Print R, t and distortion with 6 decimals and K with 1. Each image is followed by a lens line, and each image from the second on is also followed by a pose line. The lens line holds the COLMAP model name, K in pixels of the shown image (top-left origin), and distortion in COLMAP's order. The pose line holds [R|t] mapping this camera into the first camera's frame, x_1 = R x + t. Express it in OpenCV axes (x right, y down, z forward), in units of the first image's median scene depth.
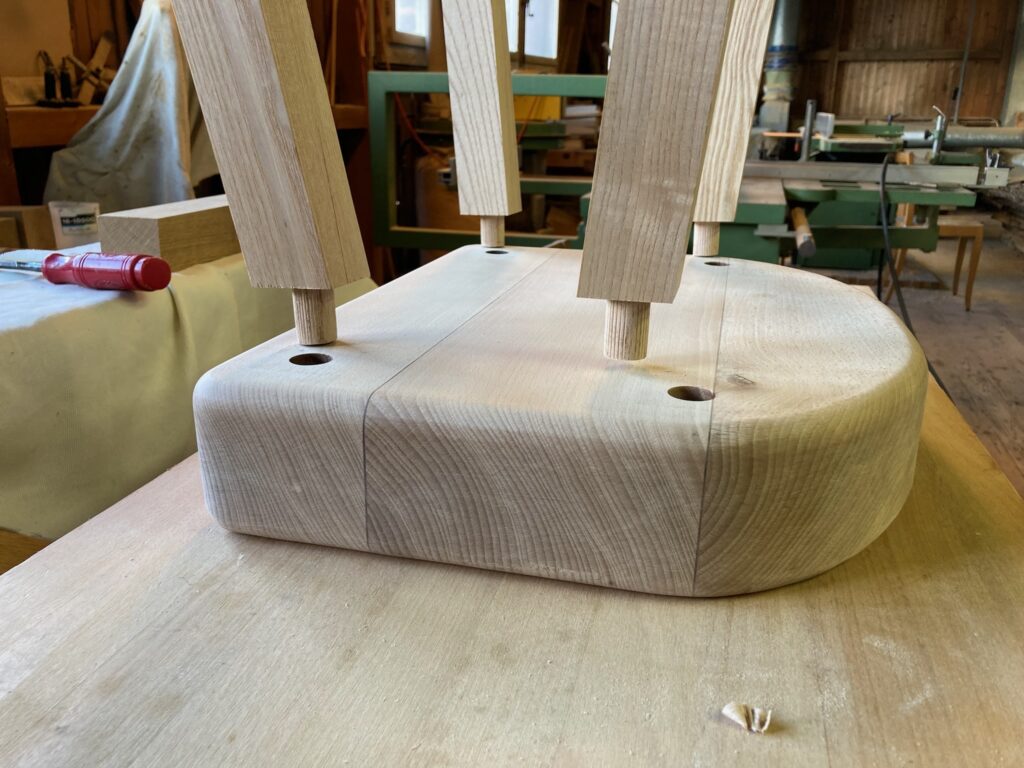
lens RADIAL K [[829.7, 0, 512.0], [0, 829.7, 384.0], [0, 0, 1]] dist [-0.023766, 0.000511]
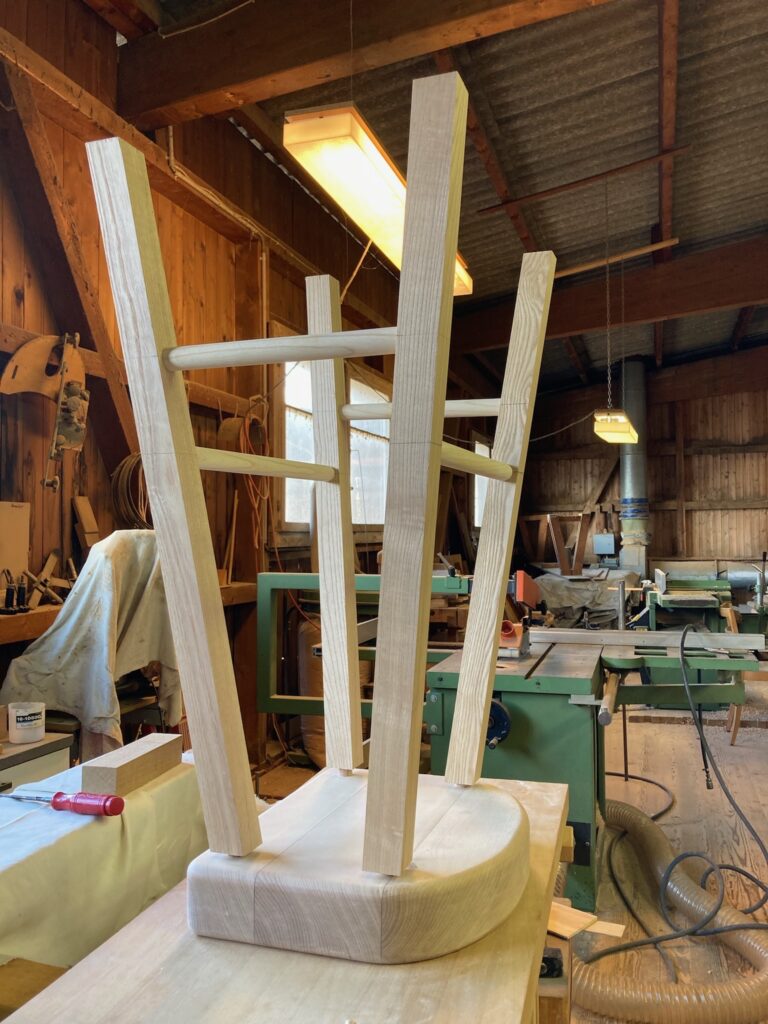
lens RADIAL K [[829.7, 0, 408.9], [0, 829.7, 513.3], [0, 0, 1]] dist [-0.023766, 0.000511]
pose [[0.999902, -0.011968, 0.007227, 0.055667], [0.013726, 0.938637, -0.344633, -0.028222], [-0.002659, 0.344699, 0.938710, -0.250230]]
